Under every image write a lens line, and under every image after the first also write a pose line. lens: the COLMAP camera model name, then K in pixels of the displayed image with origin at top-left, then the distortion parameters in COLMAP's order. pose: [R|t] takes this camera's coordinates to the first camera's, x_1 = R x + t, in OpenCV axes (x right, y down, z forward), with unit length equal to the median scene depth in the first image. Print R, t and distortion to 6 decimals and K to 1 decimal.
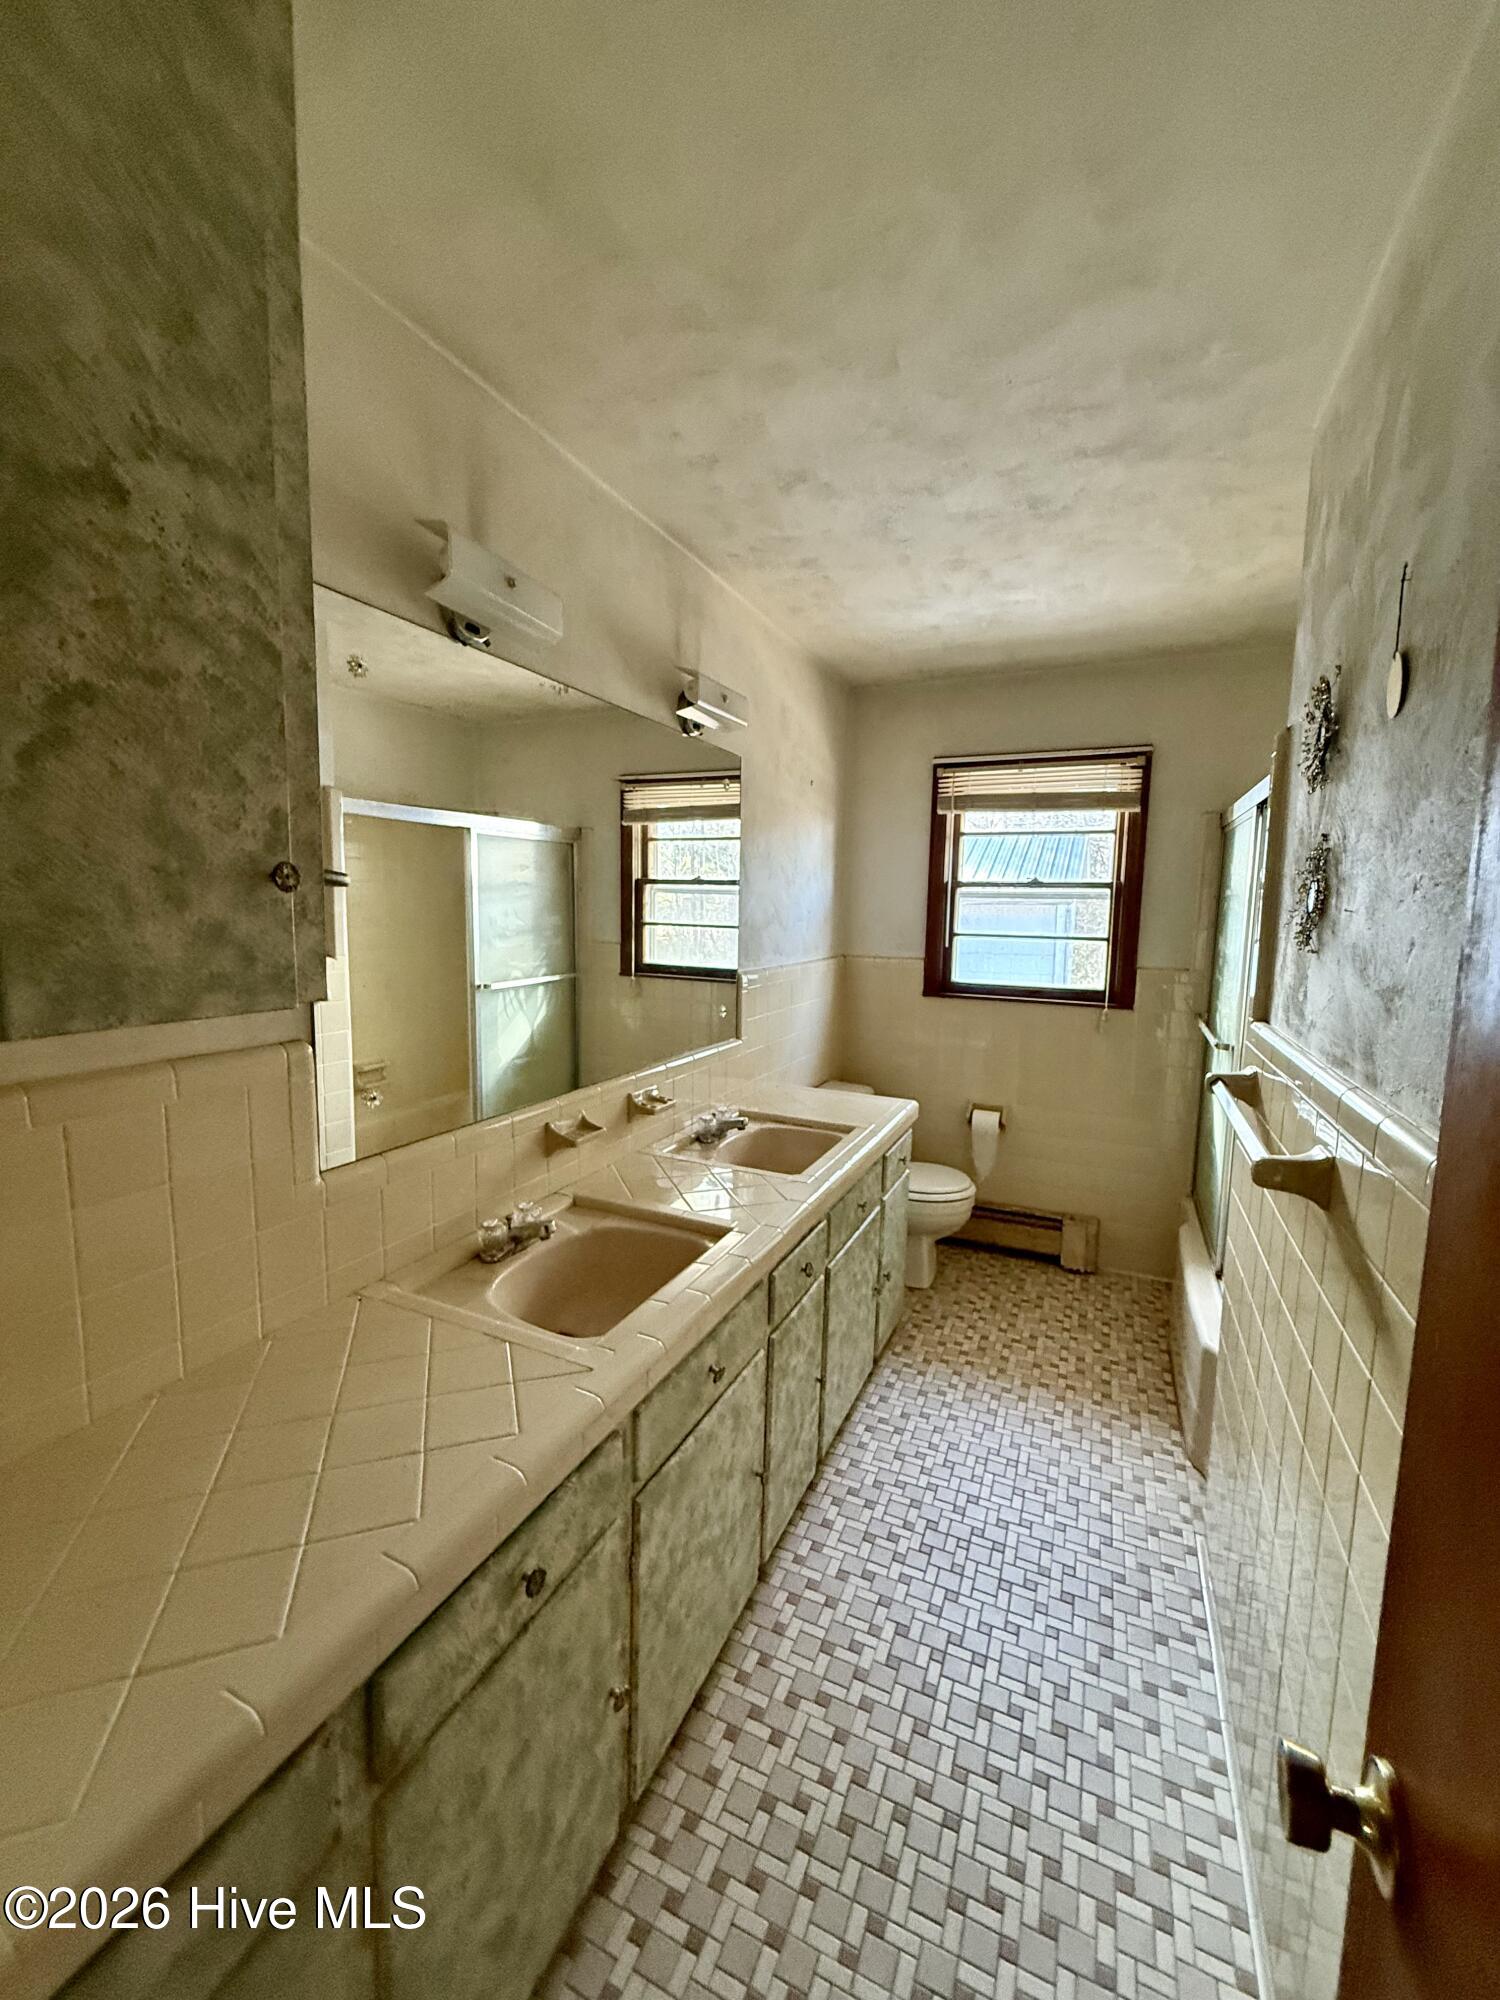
lens RADIAL K [[797.1, 0, 748.2], [0, 797.1, 990.9], [0, 0, 1]] dist [0.000337, 0.000551]
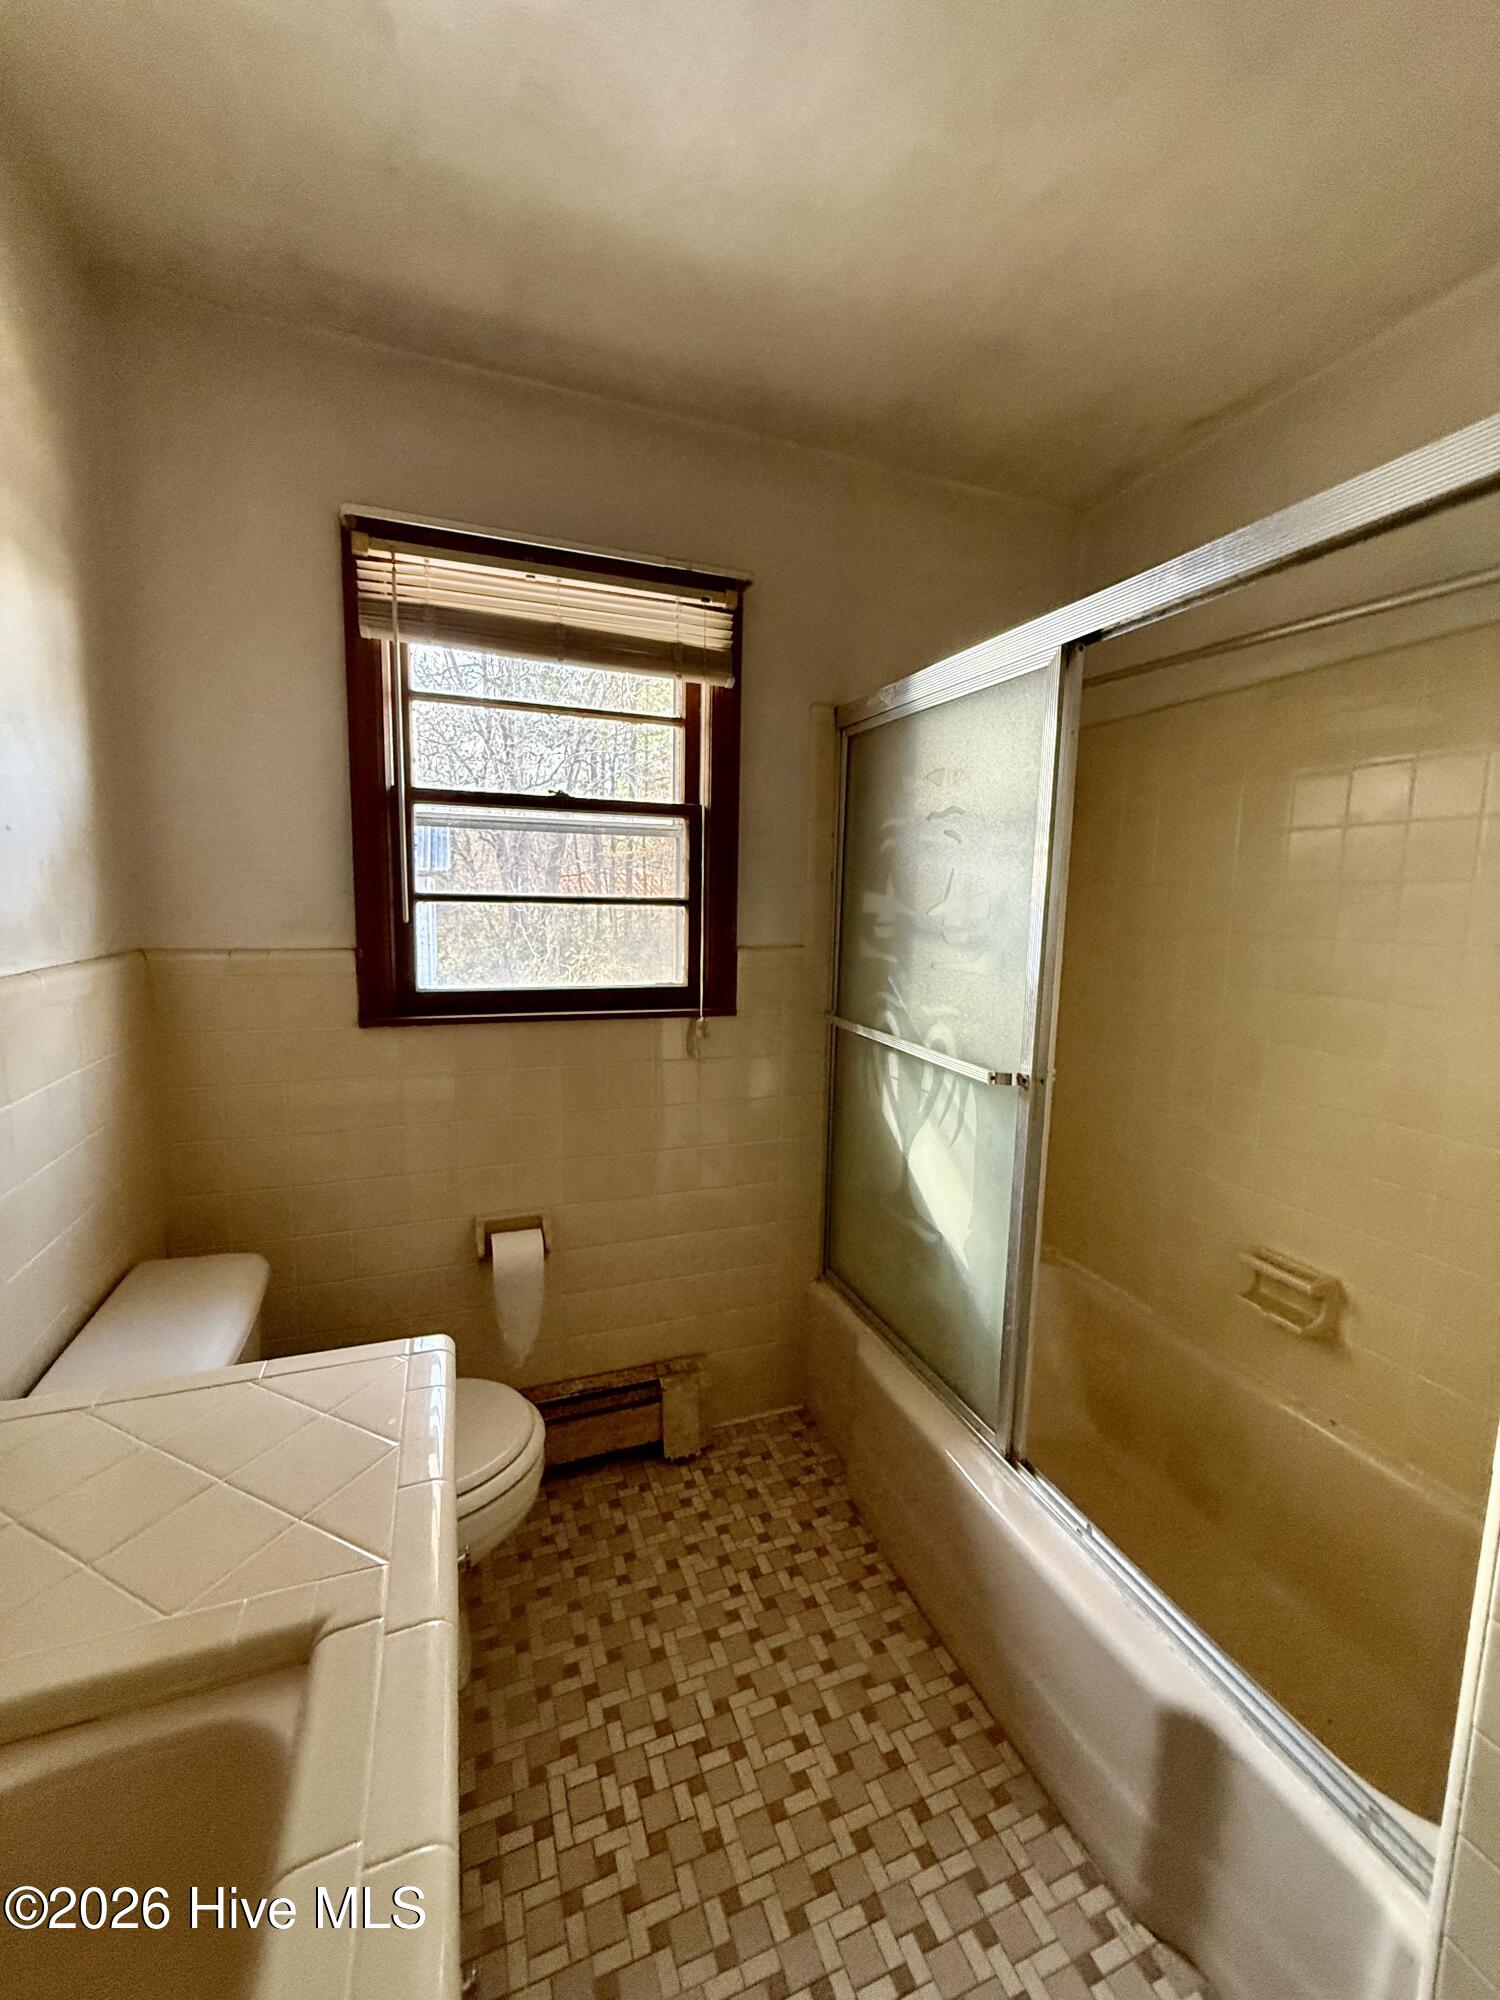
lens RADIAL K [[797.1, 0, 748.2], [0, 797.1, 990.9], [0, 0, 1]] dist [0.000337, 0.000551]
pose [[0.701495, -0.089494, 0.707033, 0.051673], [0.070524, 0.995932, 0.056090, -0.027364], [-0.709176, 0.010516, 0.704953, 0.543889]]
